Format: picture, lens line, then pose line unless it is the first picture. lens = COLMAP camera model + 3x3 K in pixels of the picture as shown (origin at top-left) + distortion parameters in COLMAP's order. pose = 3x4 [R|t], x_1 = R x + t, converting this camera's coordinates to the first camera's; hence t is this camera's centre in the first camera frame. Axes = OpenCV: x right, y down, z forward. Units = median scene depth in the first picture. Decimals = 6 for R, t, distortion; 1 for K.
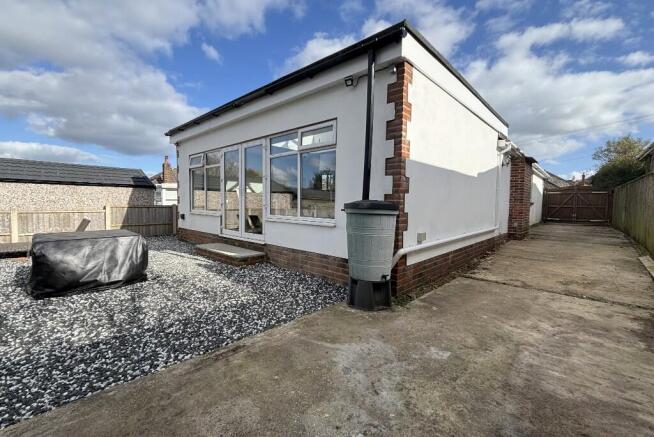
lens RADIAL K [[283.3, 0, 326.9], [0, 283.3, 220.8], [0, 0, 1]] dist [0.001576, 0.000041]
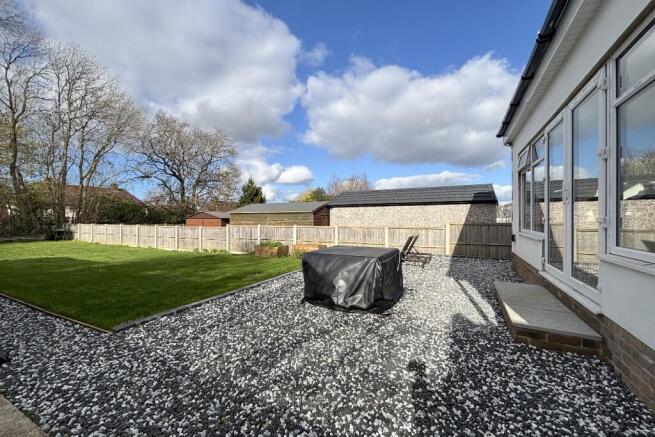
lens RADIAL K [[266.5, 0, 326.8], [0, 266.5, 220.8], [0, 0, 1]] dist [0.003712, 0.000392]
pose [[0.264128, -0.007224, -0.964461, 0.038018], [-0.053657, 0.998313, -0.022172, -0.017348], [0.962994, 0.057606, 0.263295, 0.327860]]
